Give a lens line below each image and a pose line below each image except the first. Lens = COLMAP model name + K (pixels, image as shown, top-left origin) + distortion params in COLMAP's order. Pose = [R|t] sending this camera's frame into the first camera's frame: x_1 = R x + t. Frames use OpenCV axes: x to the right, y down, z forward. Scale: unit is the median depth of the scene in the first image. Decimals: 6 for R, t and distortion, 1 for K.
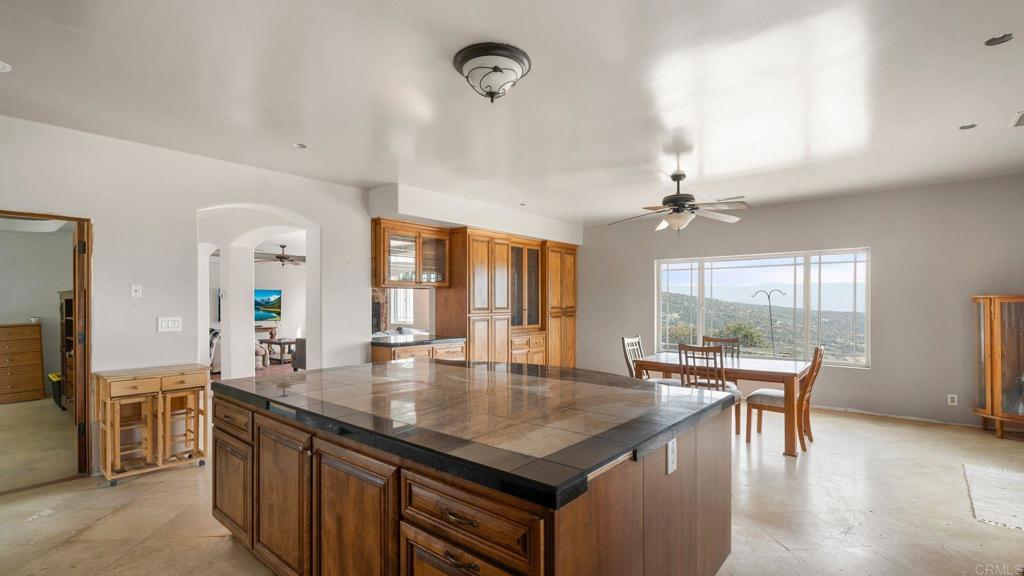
lens RADIAL K [[460.4, 0, 516.1], [0, 460.4, 302.7], [0, 0, 1]] dist [-0.005124, 0.002395]
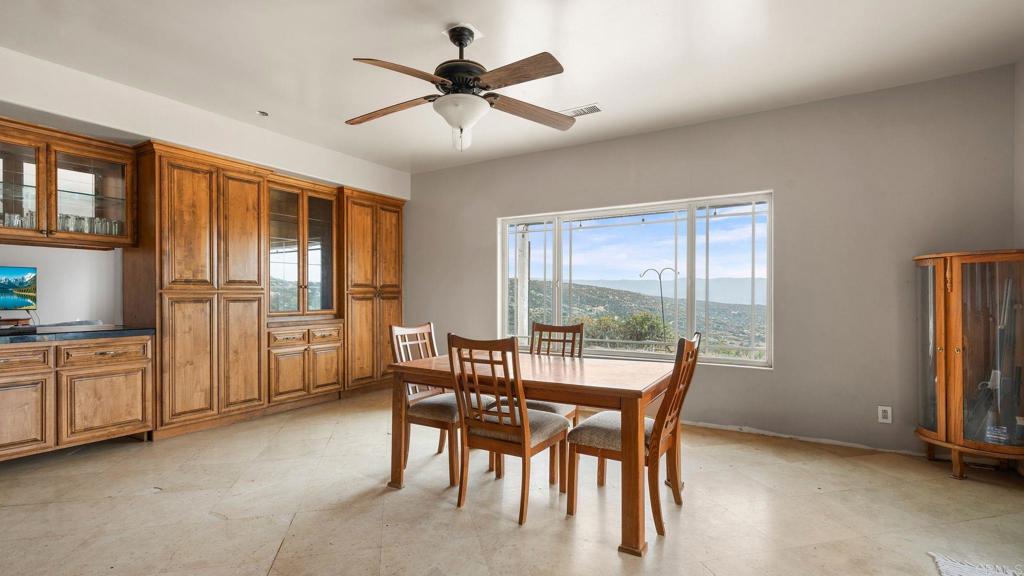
lens RADIAL K [[460.4, 0, 513.4], [0, 460.4, 297.2], [0, 0, 1]] dist [-0.005124, 0.002395]
pose [[0.989447, 0.001140, 0.144893, 0.241834], [-0.001529, 0.999996, 0.002573, 0.030254], [-0.144889, -0.002768, 0.989444, 0.316307]]
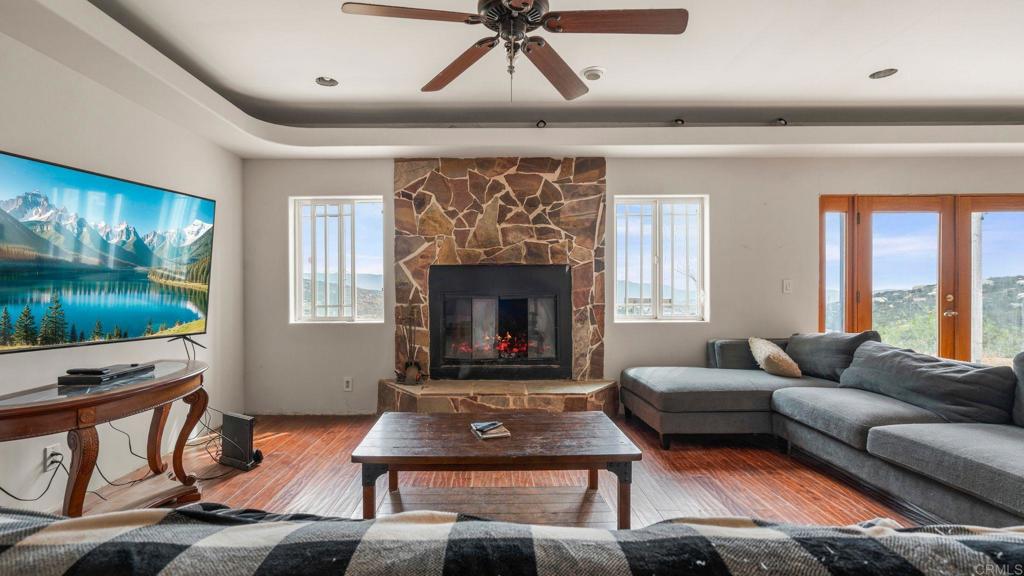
lens RADIAL K [[460.4, 0, 516.5], [0, 460.4, 288.2], [0, 0, 1]] dist [-0.005124, 0.002395]
pose [[0.772620, 0.002849, 0.634862, -0.992502], [0.001133, 0.999982, -0.005866, 0.034430], [-0.634867, 0.005251, 0.772603, 1.343555]]
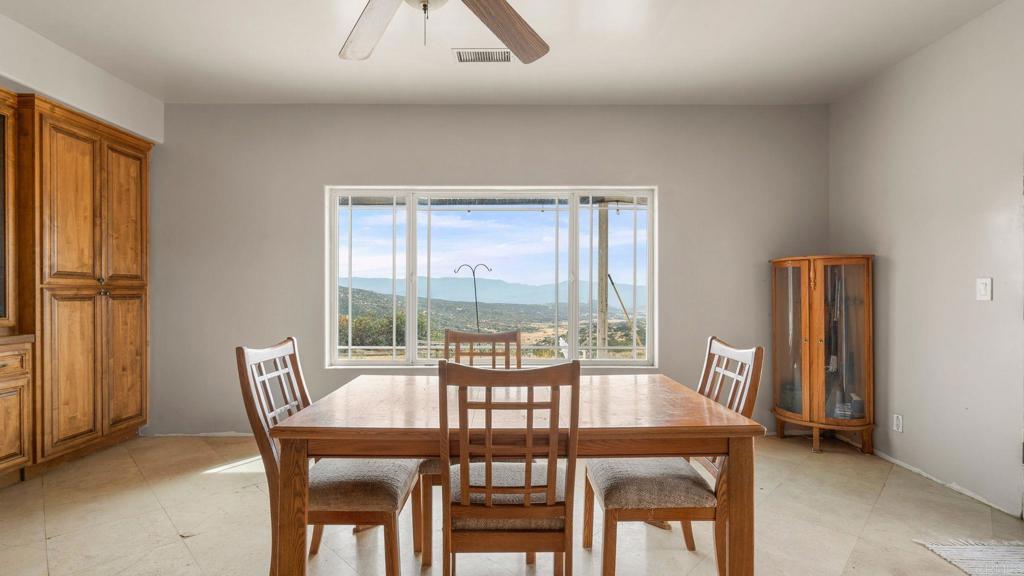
lens RADIAL K [[460.4, 0, 501.3], [0, 460.4, 295.4], [0, 0, 1]] dist [-0.005124, 0.002395]
pose [[0.772378, 0.000701, 0.635163, 0.136964], [-0.001546, 0.999999, 0.000776, 0.031806], [-0.635162, -0.001581, 0.772378, 0.517308]]
